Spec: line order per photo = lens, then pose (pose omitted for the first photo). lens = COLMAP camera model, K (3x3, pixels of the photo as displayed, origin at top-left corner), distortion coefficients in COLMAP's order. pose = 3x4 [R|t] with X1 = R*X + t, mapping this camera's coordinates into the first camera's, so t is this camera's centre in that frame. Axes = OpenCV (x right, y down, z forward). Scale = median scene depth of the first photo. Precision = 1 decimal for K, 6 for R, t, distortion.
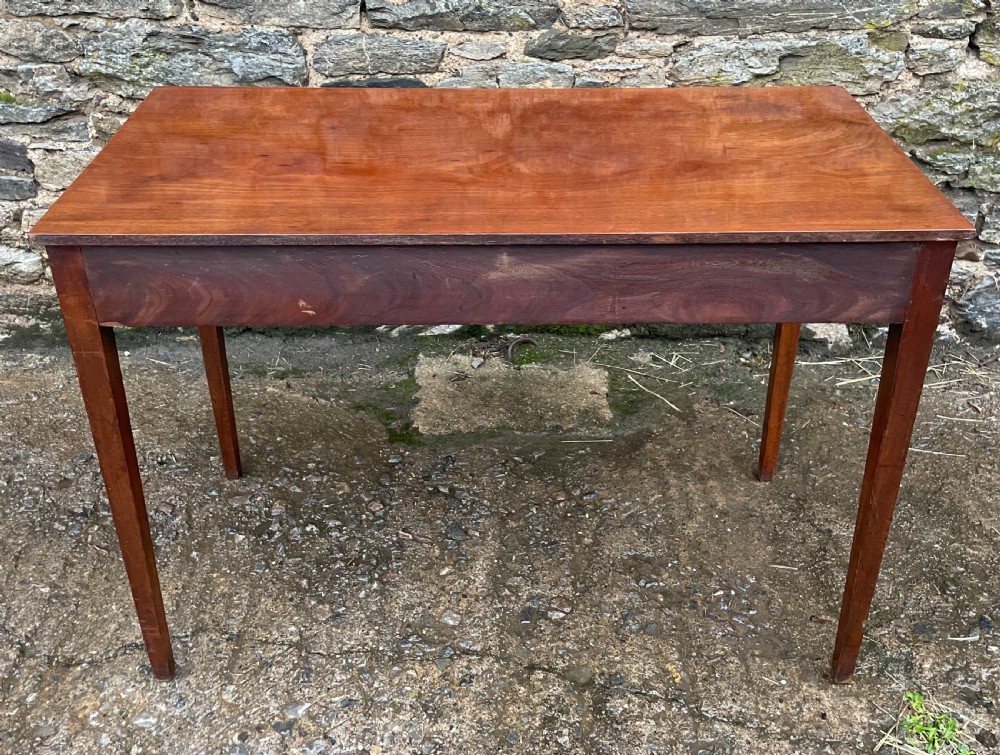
lens RADIAL K [[999.8, 0, 491.3], [0, 999.8, 291.6], [0, 0, 1]] dist [0.093442, -0.134681]
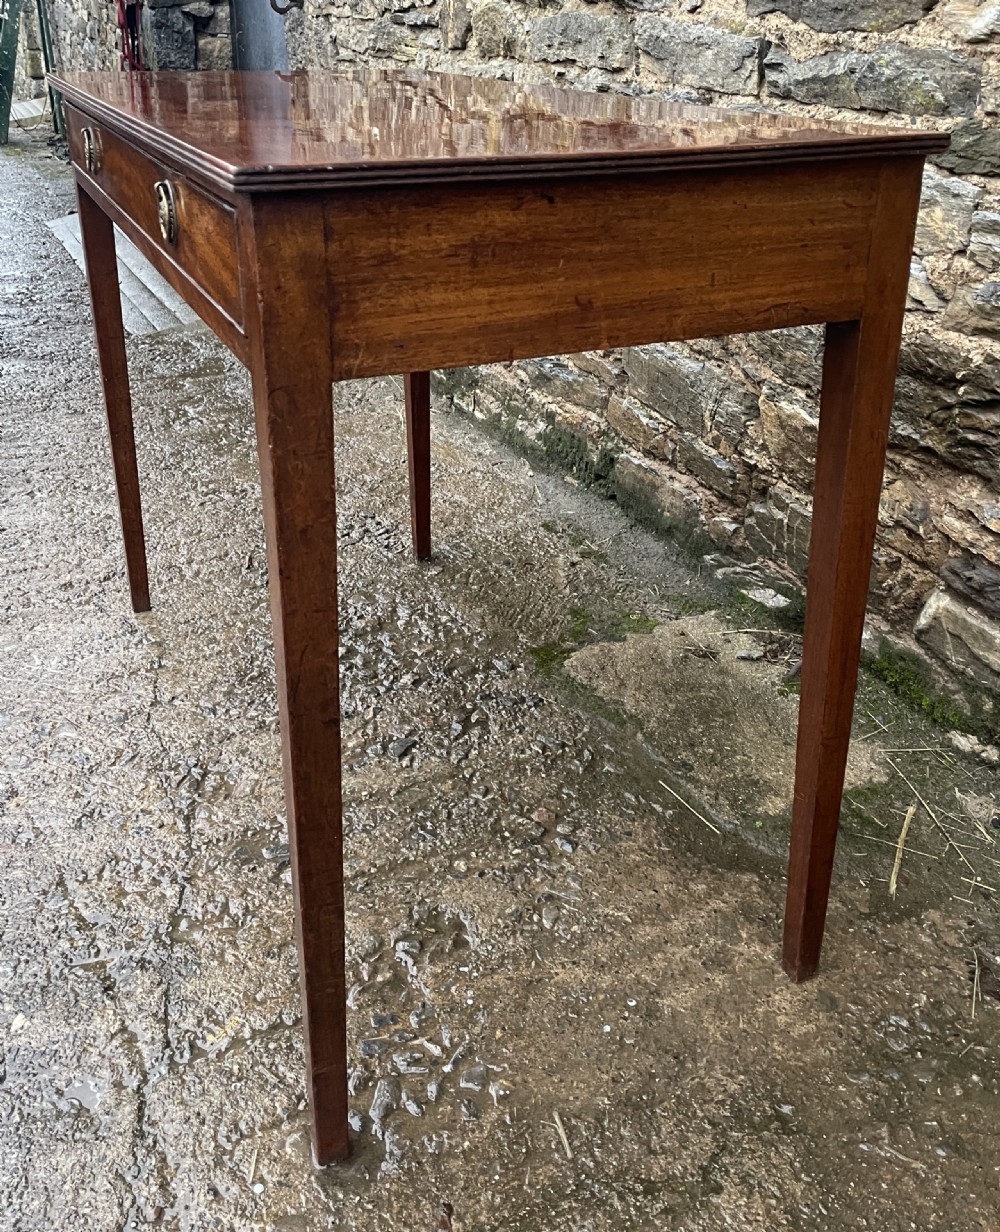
lens RADIAL K [[1182.8, 0, 502.2], [0, 1182.8, 503.9], [0, 0, 1]] dist [0.083300, -0.115368]
pose [[0.443309, 0.348614, -0.825800, 0.566262], [-0.454652, 0.881420, 0.128026, -0.041654], [0.772508, 0.318696, 0.549240, 0.510689]]
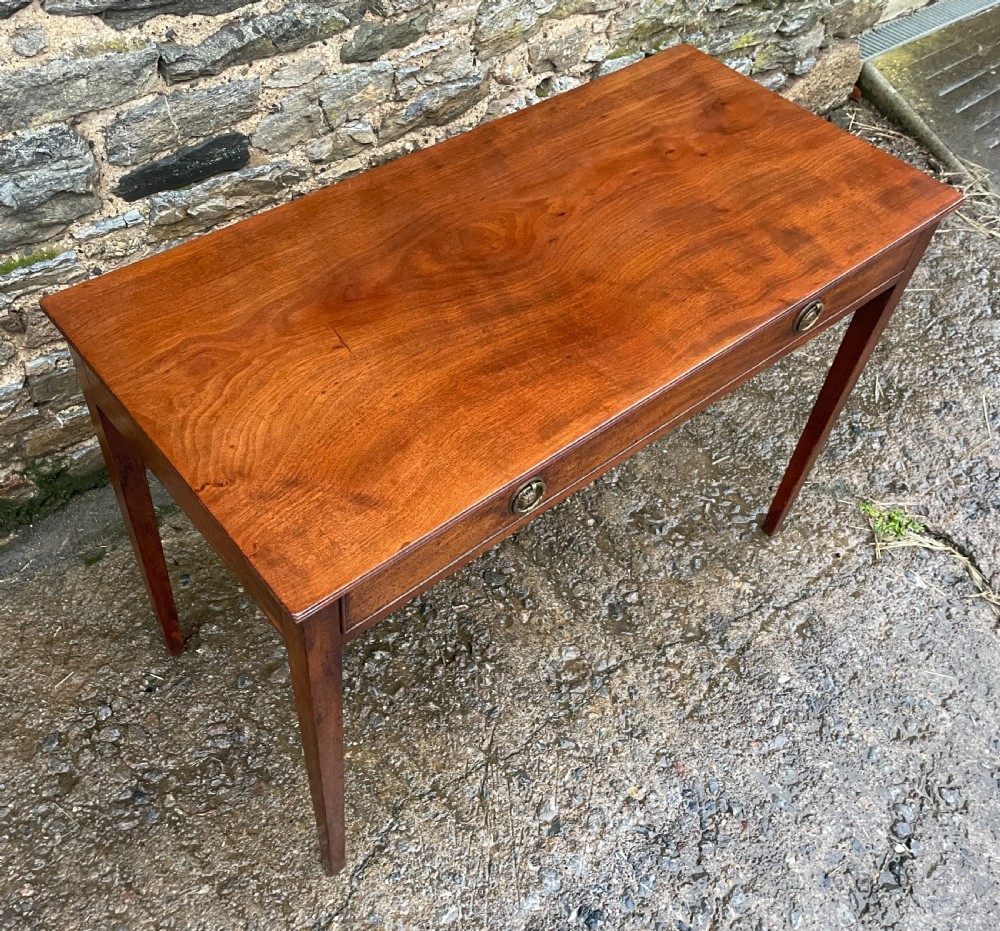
lens RADIAL K [[970.3, 0, 453.7], [0, 970.3, 457.3], [0, 0, 1]] dist [0.086688, -0.126211]
pose [[0.748366, -0.472459, 0.465543, -0.434399], [0.277147, 0.860402, 0.427666, -0.280387], [-0.602609, -0.191027, 0.774836, 0.258805]]
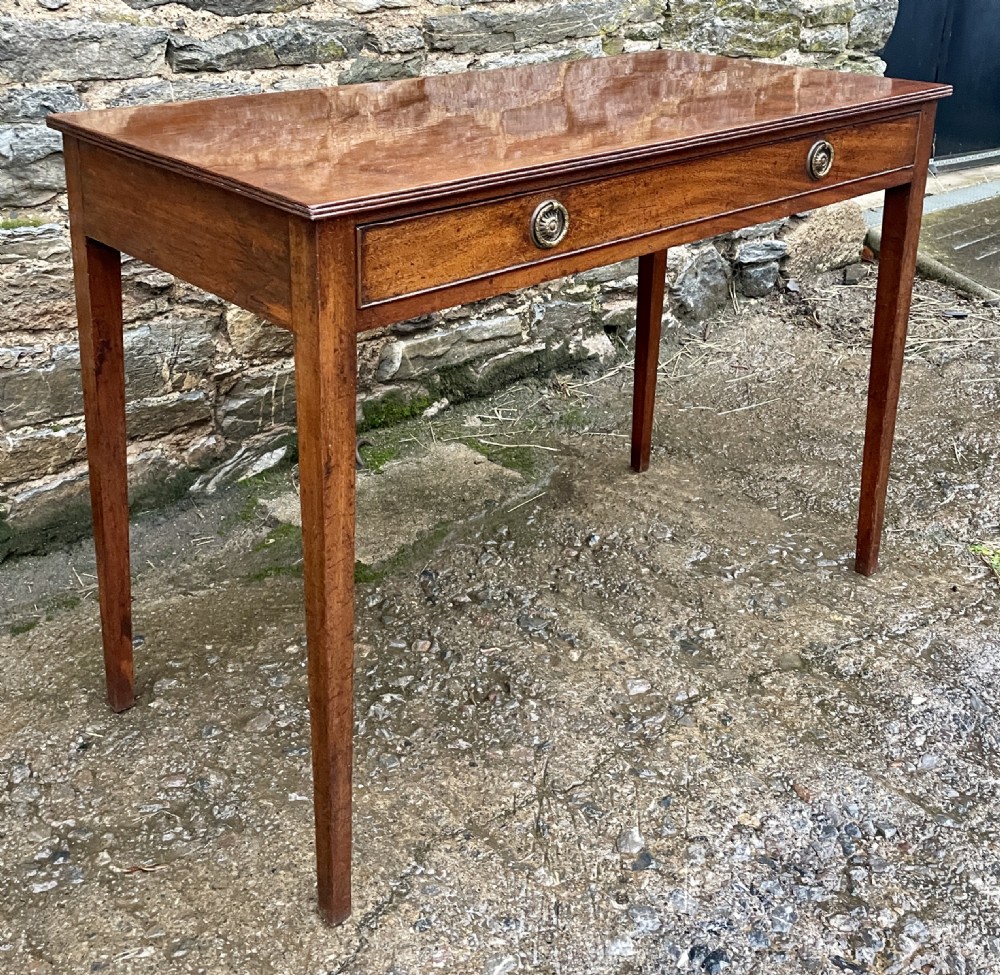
lens RADIAL K [[1201.6, 0, 482.1], [0, 1201.6, 286.3], [0, 0, 1]] dist [0.079855, -0.112829]
pose [[0.713166, -0.200049, 0.671844, -0.613561], [0.331251, 0.940831, -0.071483, 0.037193], [-0.617791, 0.273528, 0.737235, 0.215364]]
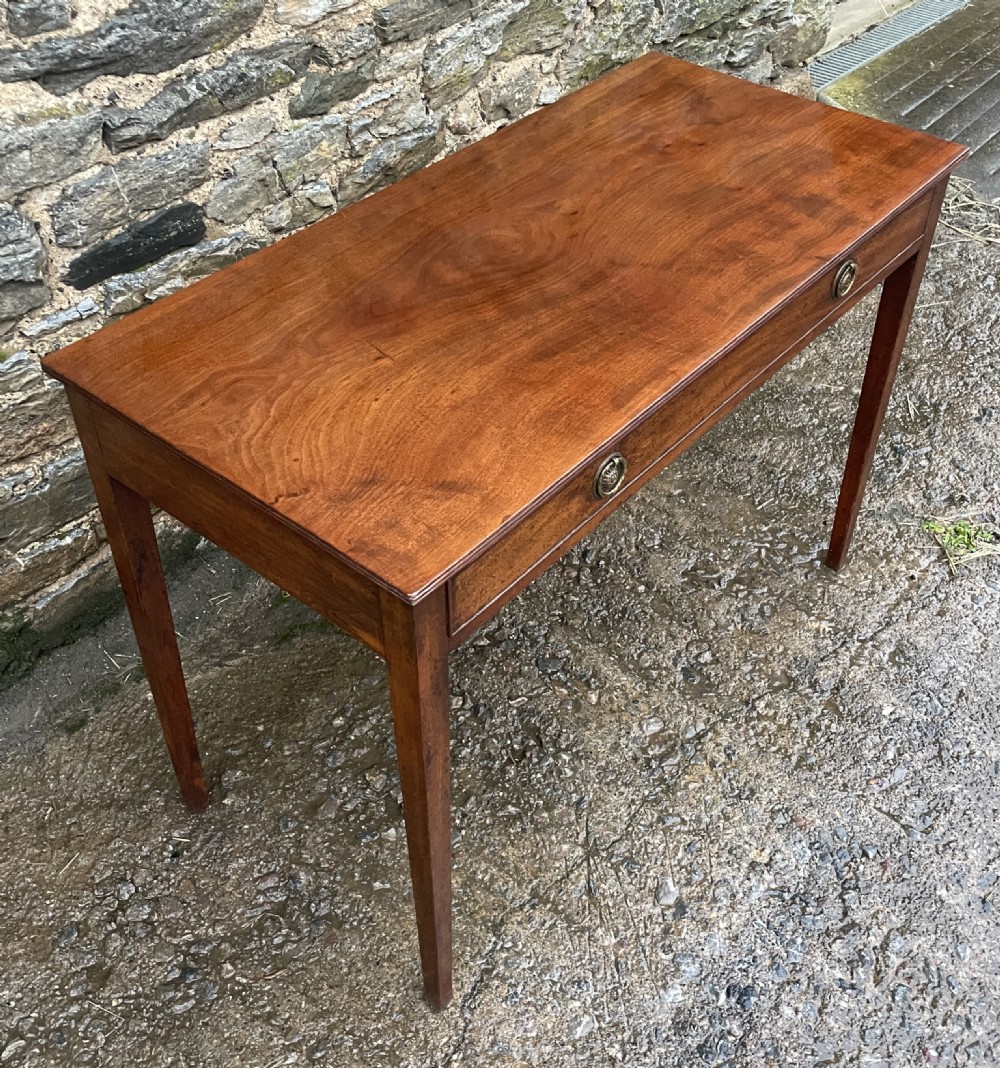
lens RADIAL K [[1192.4, 0, 522.6], [0, 1192.4, 518.7], [0, 0, 1]] dist [0.102765, -0.174462]
pose [[0.605698, -0.524688, 0.598190, -0.571148], [0.382567, 0.851220, 0.359259, -0.242662], [-0.697691, 0.011245, 0.716311, 0.234358]]
